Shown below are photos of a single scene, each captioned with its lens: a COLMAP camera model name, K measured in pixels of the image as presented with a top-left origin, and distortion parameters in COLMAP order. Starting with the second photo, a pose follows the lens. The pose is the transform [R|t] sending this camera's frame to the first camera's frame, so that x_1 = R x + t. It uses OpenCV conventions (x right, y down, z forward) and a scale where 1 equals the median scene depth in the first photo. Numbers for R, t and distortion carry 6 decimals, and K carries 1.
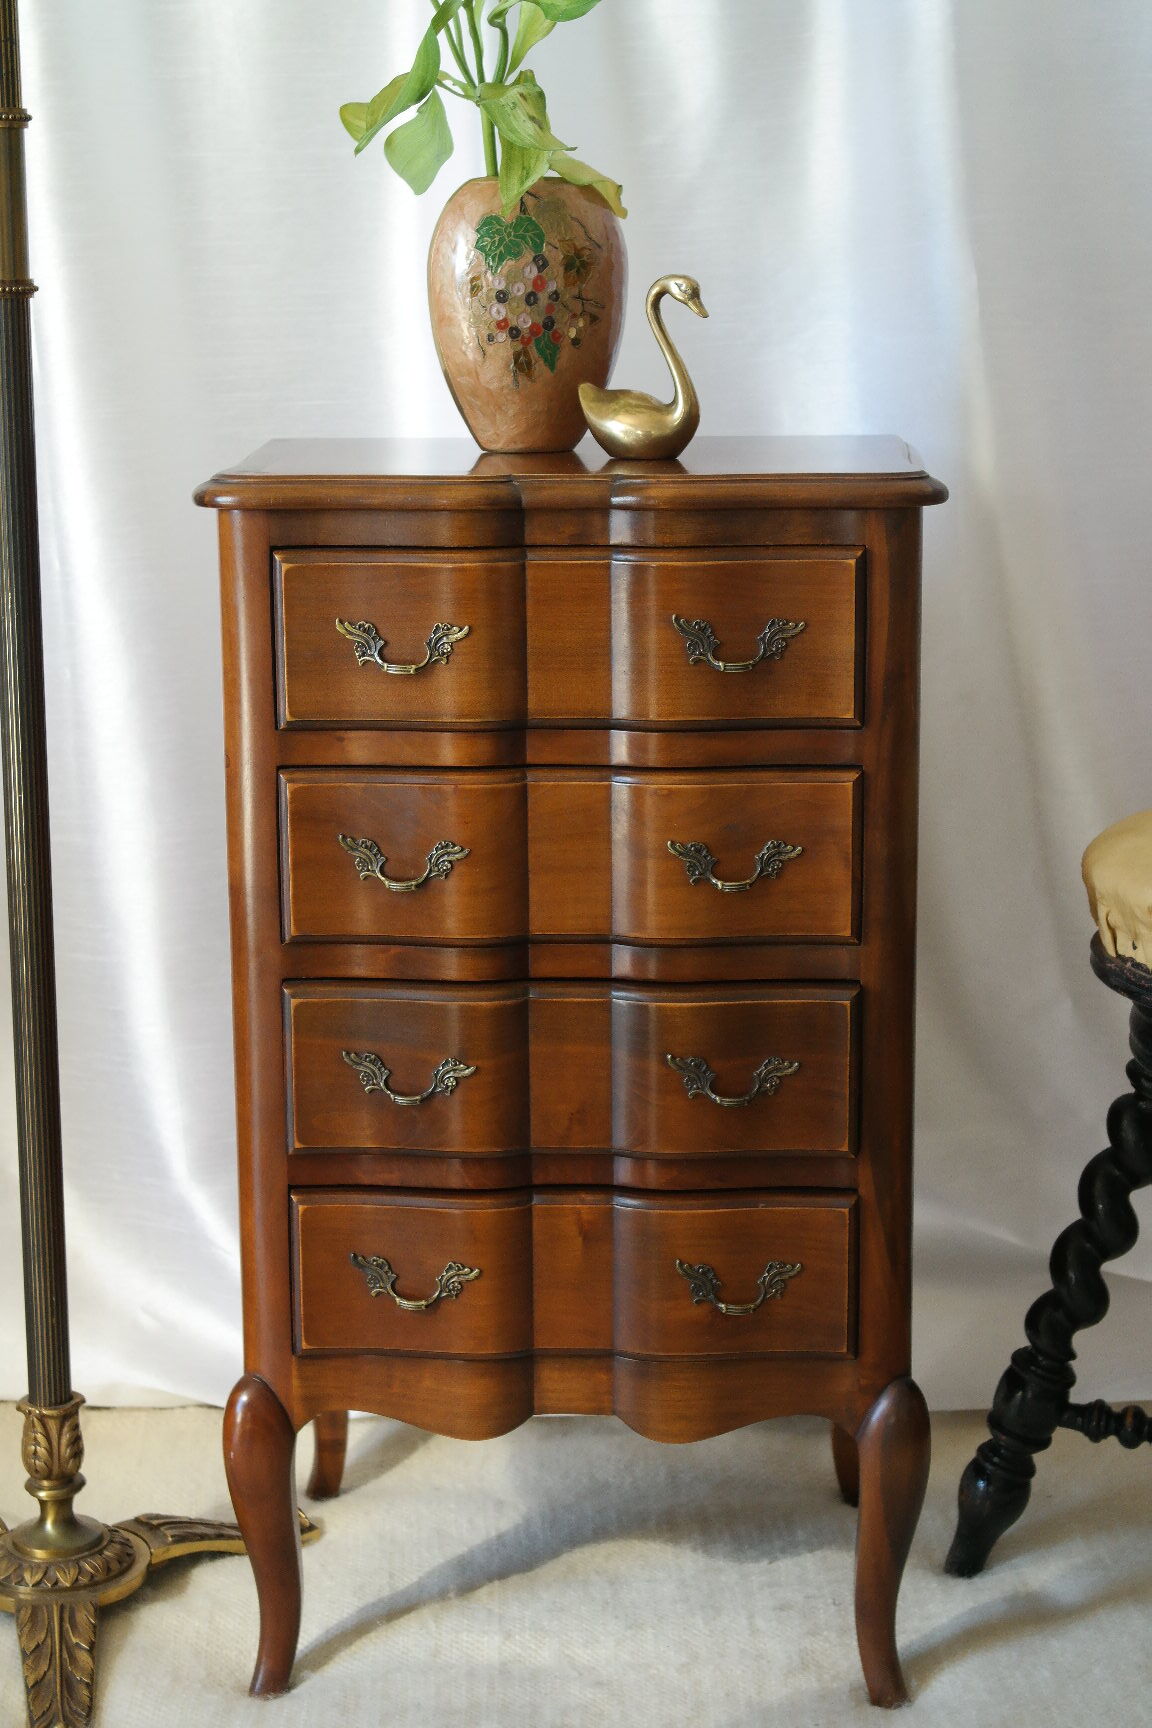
lens RADIAL K [[3122.7, 0, 576.0], [0, 3122.7, 864.0], [0, 0, 1]] dist [0.038178, -0.659338]
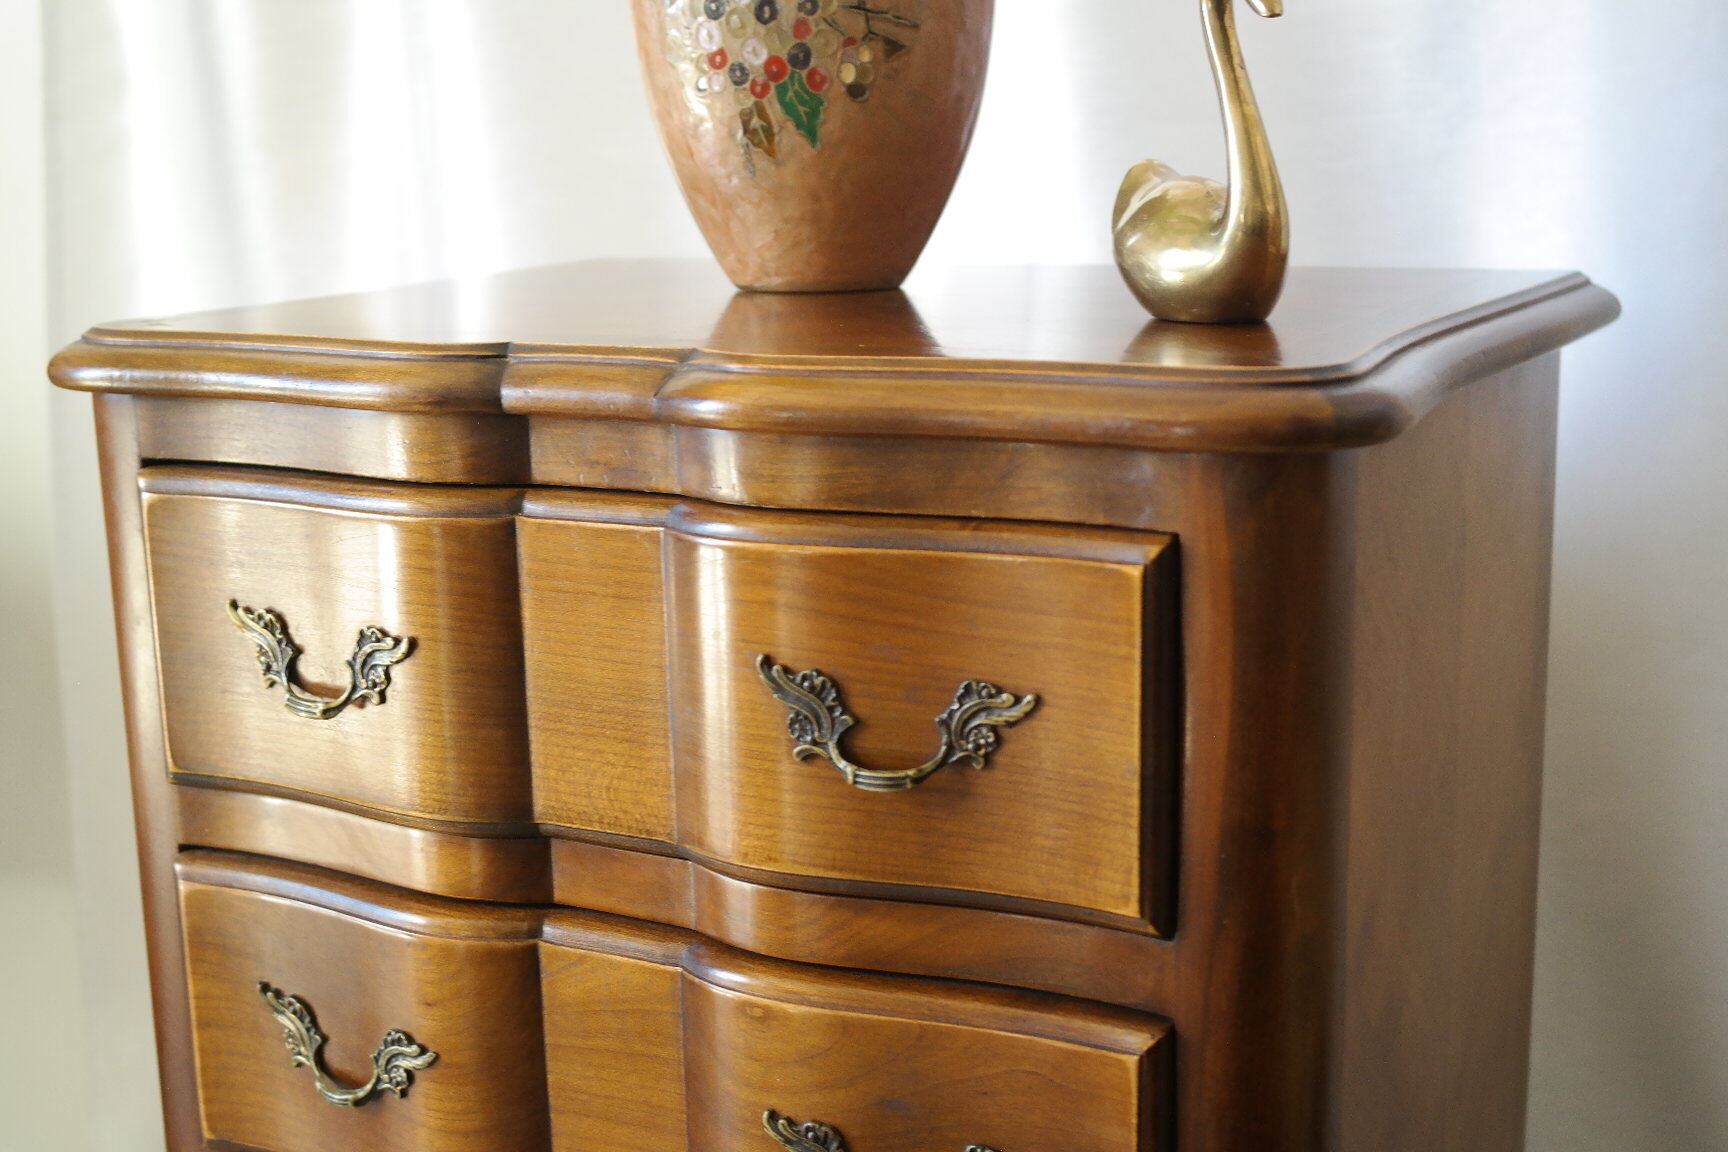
lens RADIAL K [[2292.4, 0, 864.0], [0, 2292.4, 576.0], [0, 0, 1]] dist [-0.017155, -0.022024]
pose [[0.904431, 0.076693, -0.419671, 0.178286], [-0.074198, 0.996994, 0.022291, -0.095113], [0.420119, 0.010978, 0.907403, 0.660515]]
